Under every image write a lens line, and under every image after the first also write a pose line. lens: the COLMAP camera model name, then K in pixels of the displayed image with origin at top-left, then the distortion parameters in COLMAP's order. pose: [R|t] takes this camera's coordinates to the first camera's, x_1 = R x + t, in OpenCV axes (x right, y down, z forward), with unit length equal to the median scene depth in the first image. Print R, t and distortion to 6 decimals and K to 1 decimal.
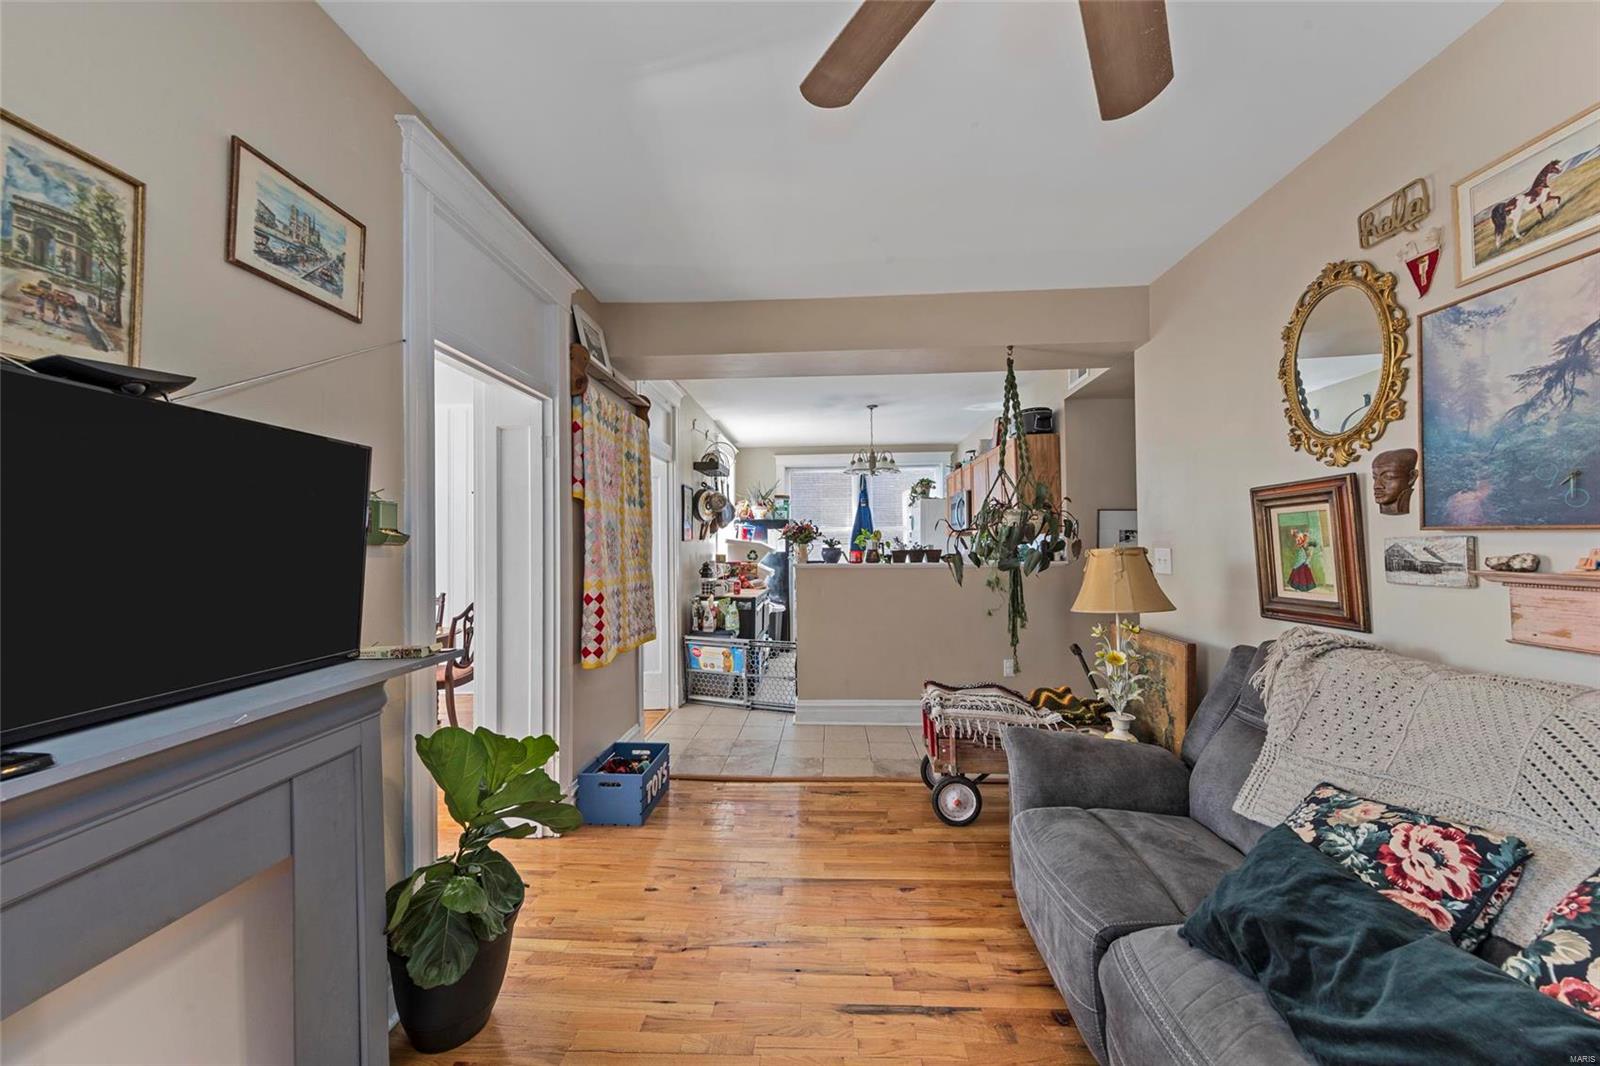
lens RADIAL K [[579.5, 0, 800.6], [0, 579.5, 535.5], [0, 0, 1]] dist [0.003967, 0.000018]
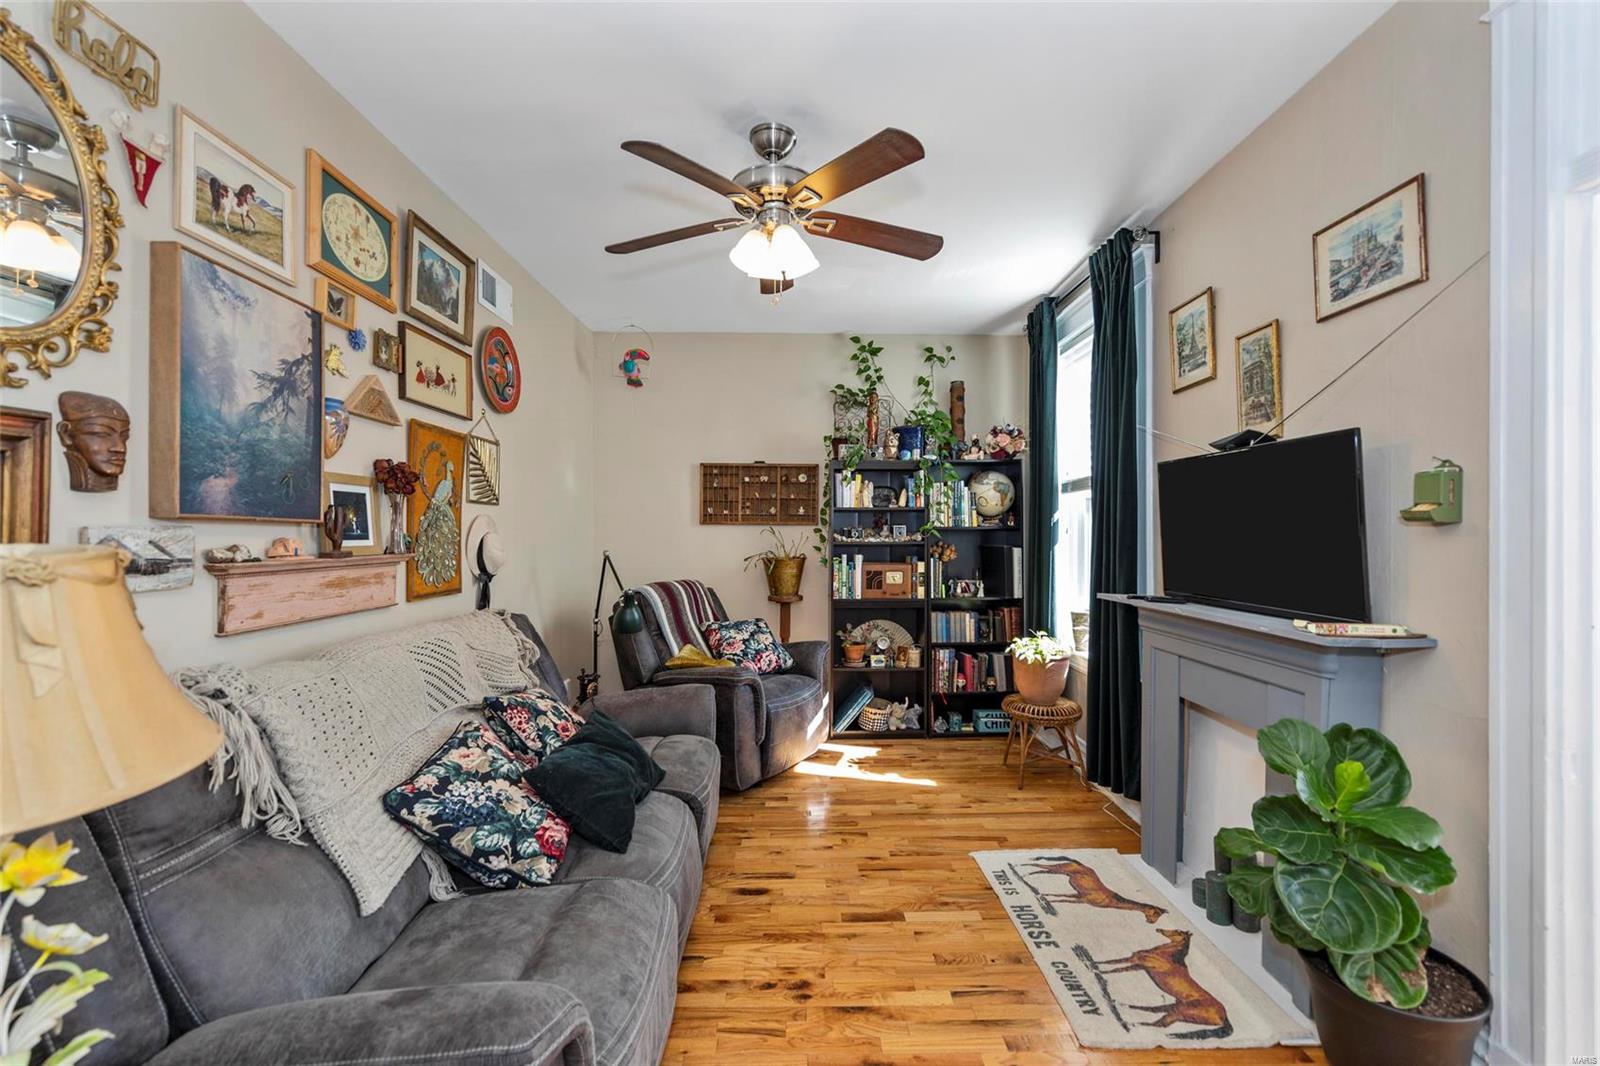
lens RADIAL K [[634.4, 0, 803.7], [0, 634.4, 531.4], [0, 0, 1]] dist [0.000018, 0.000034]
pose [[-0.998358, 0.012037, -0.056010, 0.308404], [0.012863, 0.999813, -0.014409, 0.035700], [0.055826, -0.015106, -0.998326, 2.104787]]
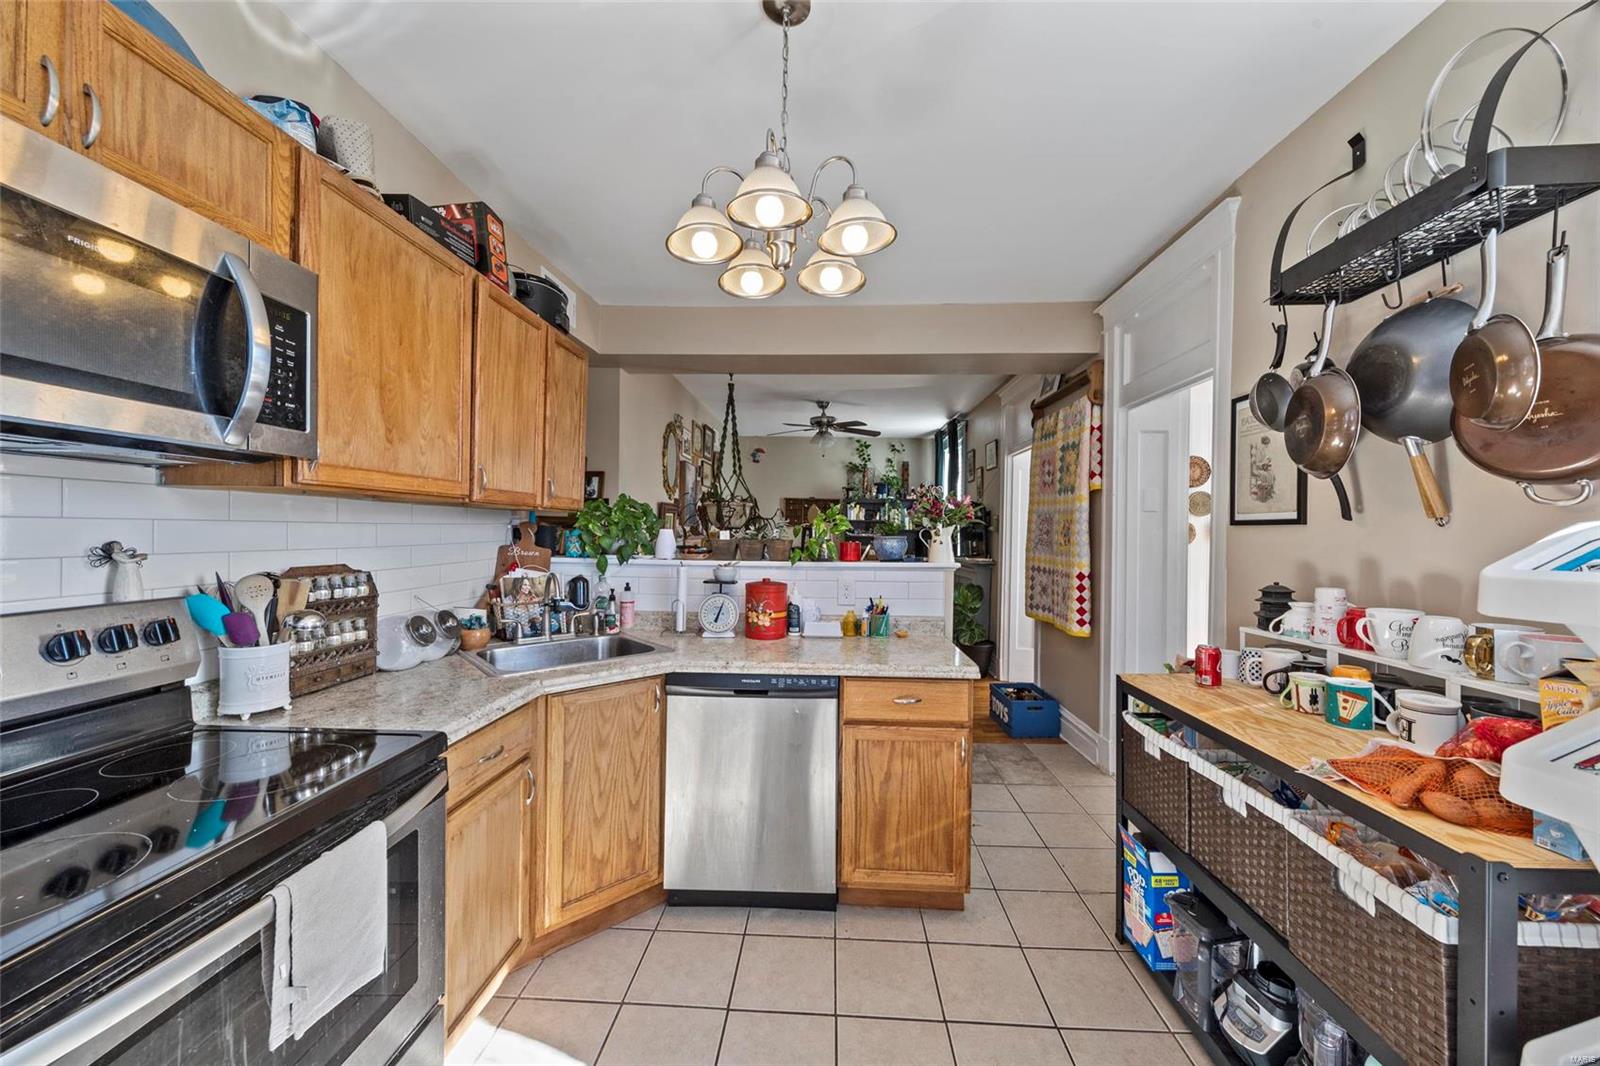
lens RADIAL K [[579.5, 0, 803.4], [0, 579.5, 536.0], [0, 0, 1]] dist [0.003967, 0.000018]
pose [[-0.999973, -0.005322, -0.005156, 0.428911], [-0.005268, 0.999930, -0.010598, 0.094152], [0.005212, -0.010571, -0.999931, 4.371524]]
